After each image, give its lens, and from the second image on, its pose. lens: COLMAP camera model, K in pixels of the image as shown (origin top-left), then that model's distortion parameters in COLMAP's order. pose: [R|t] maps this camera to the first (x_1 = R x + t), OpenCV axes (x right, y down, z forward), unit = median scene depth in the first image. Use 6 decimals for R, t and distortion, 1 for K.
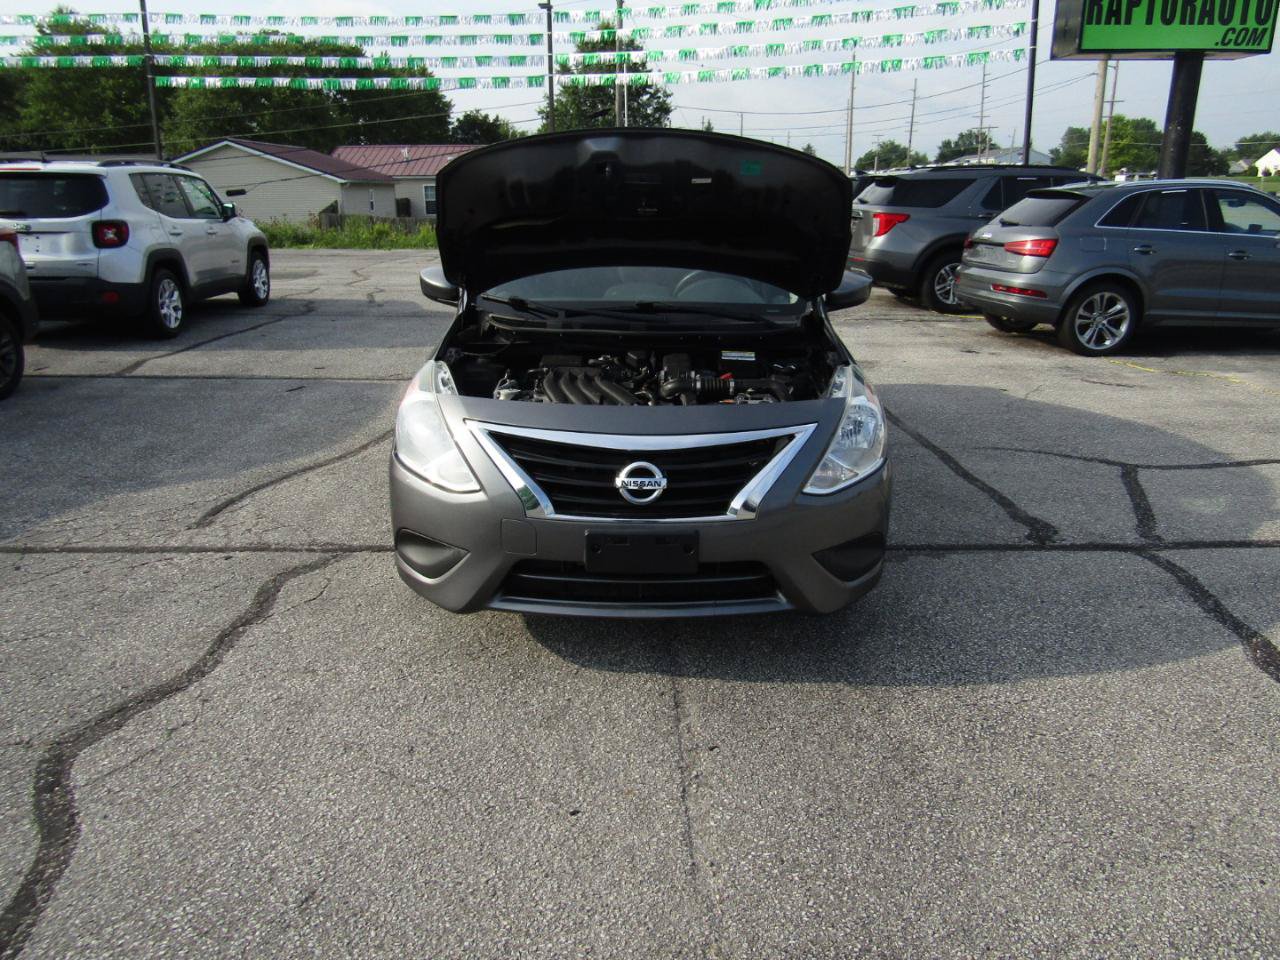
lens RADIAL K [[877.5, 0, 640.0], [0, 877.5, 480.0], [0, 0, 1]] dist [-0.003768, -0.008076]
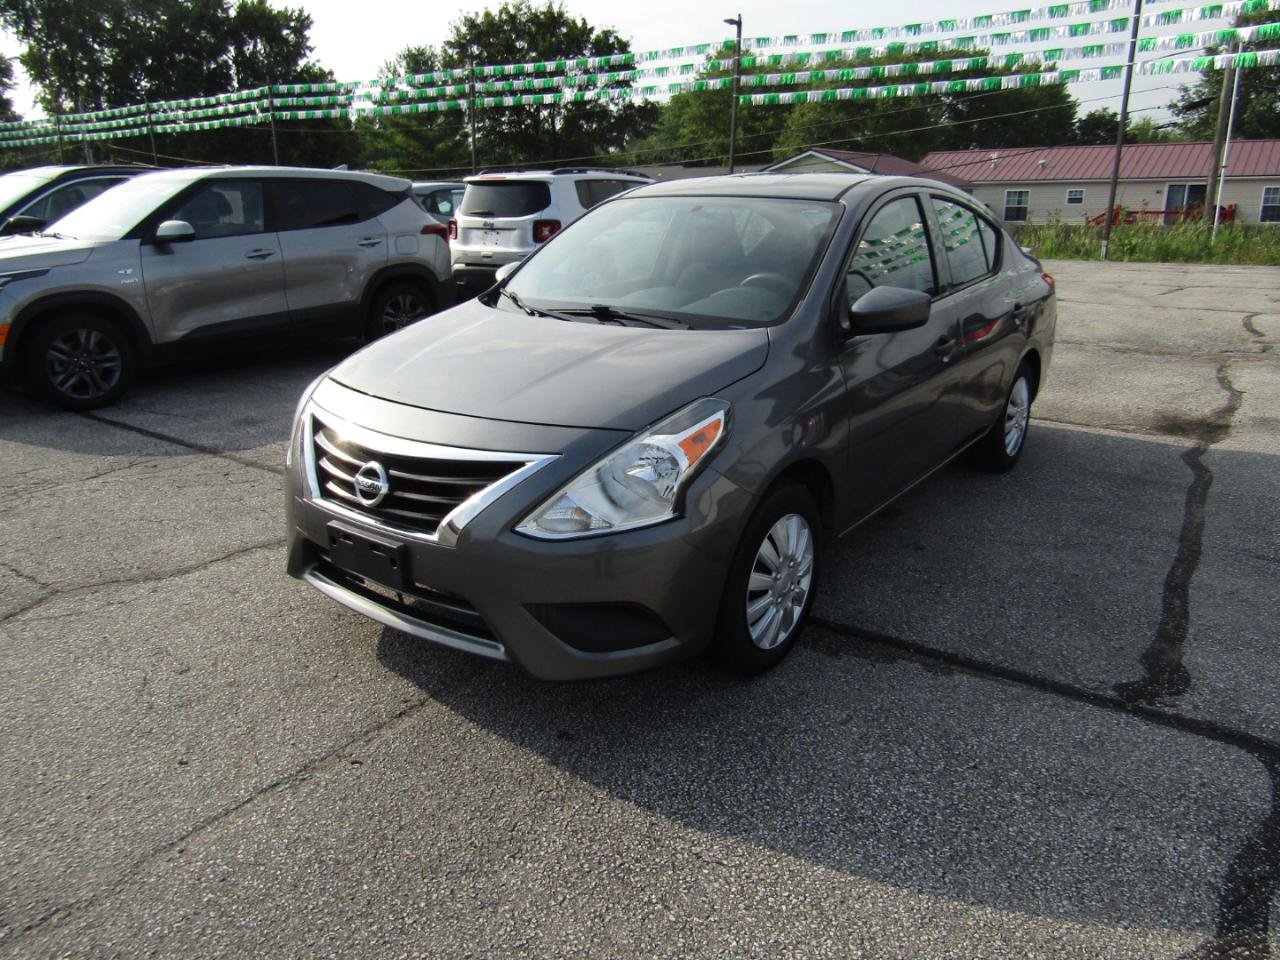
lens RADIAL K [[881.7, 0, 657.7], [0, 881.7, 476.6], [0, 0, 1]] dist [-0.002392, -0.006411]
pose [[0.811677, 0.169590, -0.558946, 0.491893], [-0.176167, 0.983440, 0.042563, -0.058913], [0.556908, 0.063921, 0.828111, 0.217331]]
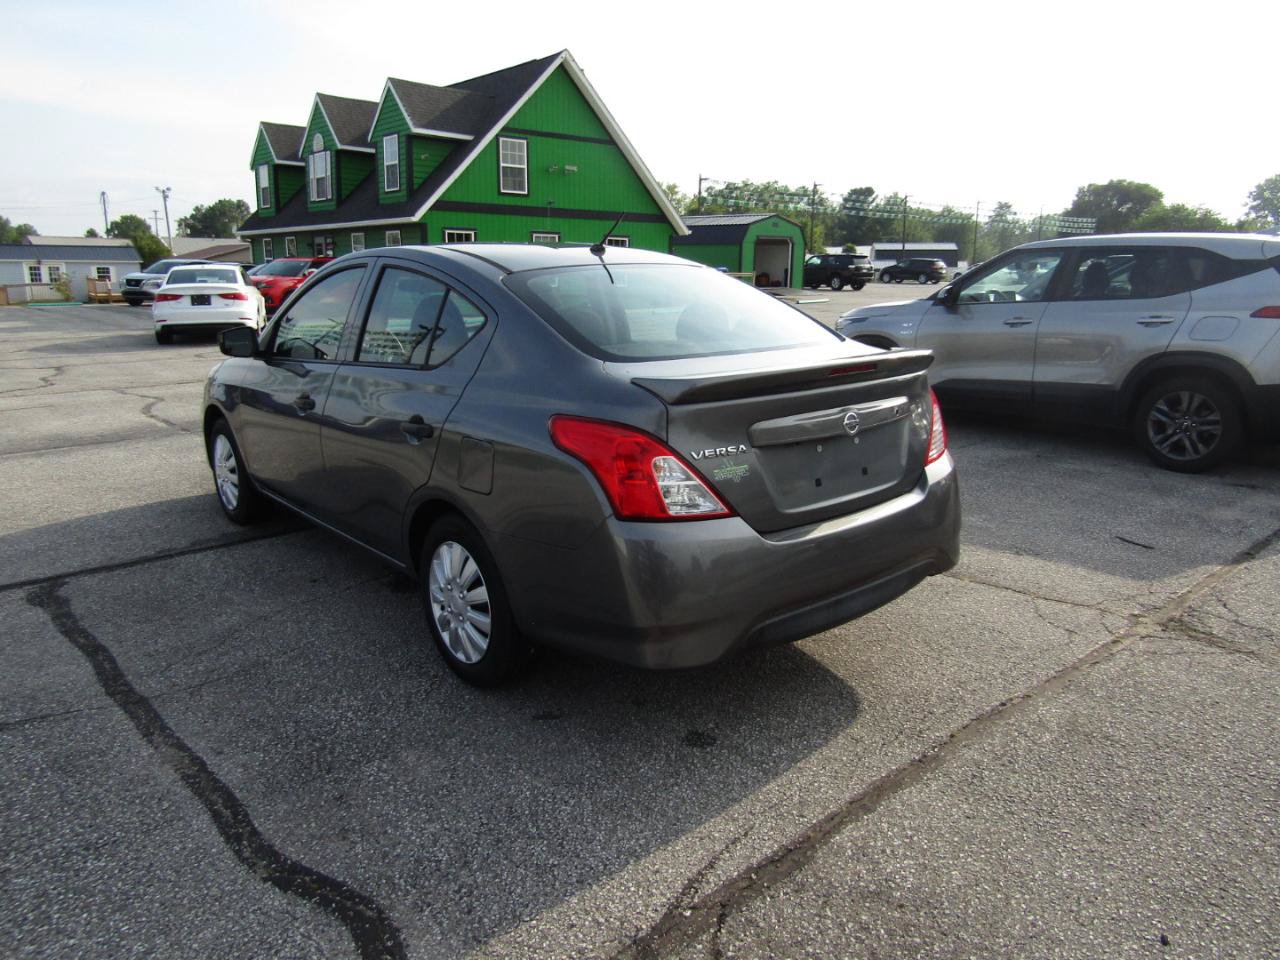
lens RADIAL K [[899.0, 0, 640.0], [0, 899.0, 480.0], [0, 0, 1]] dist [-0.003113, -0.004626]
pose [[-0.759468, 0.142809, -0.634676, 0.565961], [-0.204944, 0.873407, 0.441766, -0.628066], [0.617419, 0.465581, -0.634057, 1.972863]]
